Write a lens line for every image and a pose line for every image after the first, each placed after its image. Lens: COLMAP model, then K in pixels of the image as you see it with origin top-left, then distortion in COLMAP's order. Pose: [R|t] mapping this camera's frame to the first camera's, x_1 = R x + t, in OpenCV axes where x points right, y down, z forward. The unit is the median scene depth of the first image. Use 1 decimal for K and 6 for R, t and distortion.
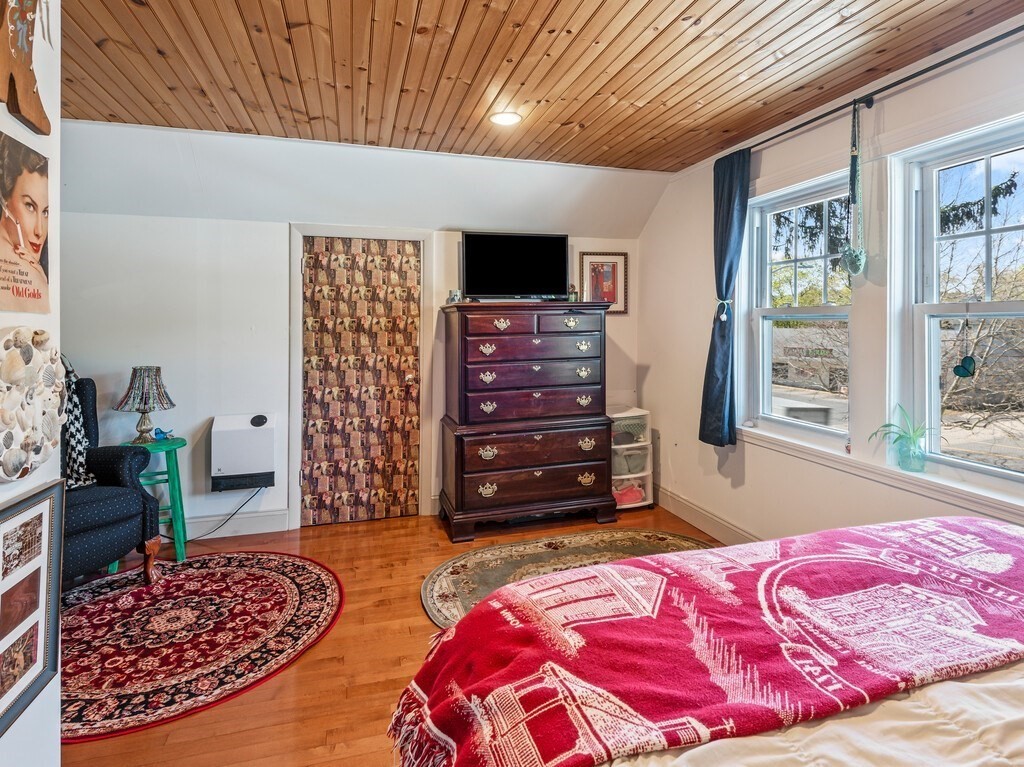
lens RADIAL K [[531.4, 0, 513.0], [0, 531.4, 381.9], [0, 0, 1]] dist [-0.000124, -0.001371]
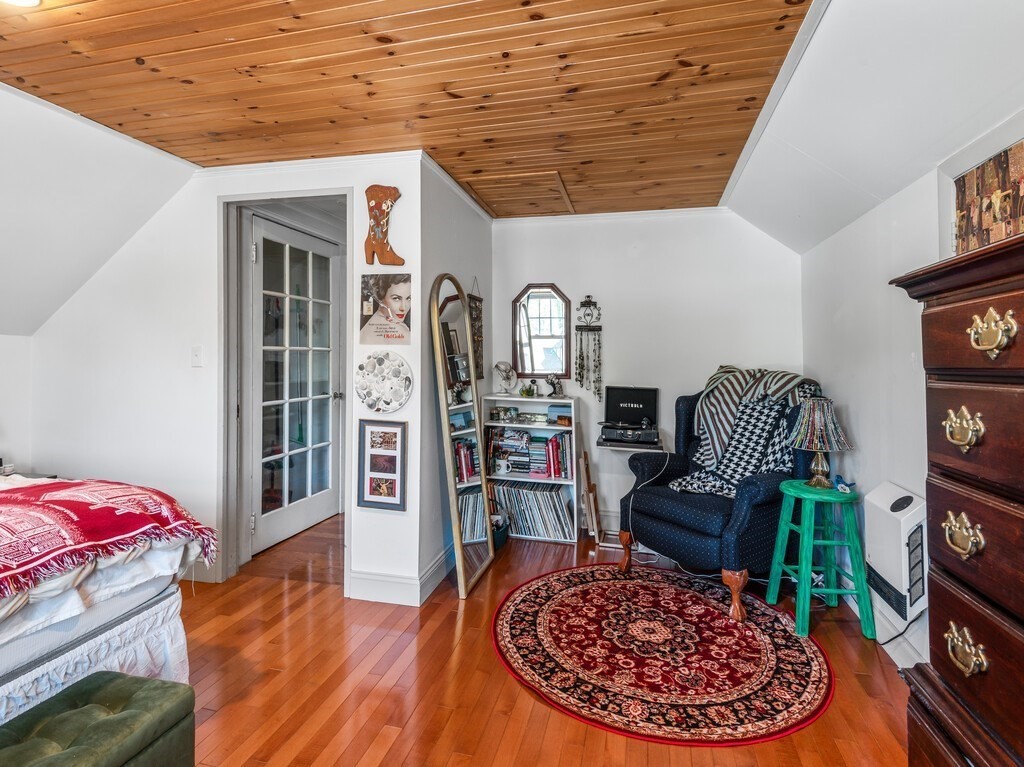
lens RADIAL K [[531.4, 0, 520.0], [0, 531.4, 377.7], [0, 0, 1]] dist [-0.000124, -0.001371]
pose [[-0.508358, 0.028915, -0.860660, 0.385831], [-0.098599, 0.990909, 0.091529, -0.120717], [0.855482, 0.131390, -0.500886, 1.259998]]
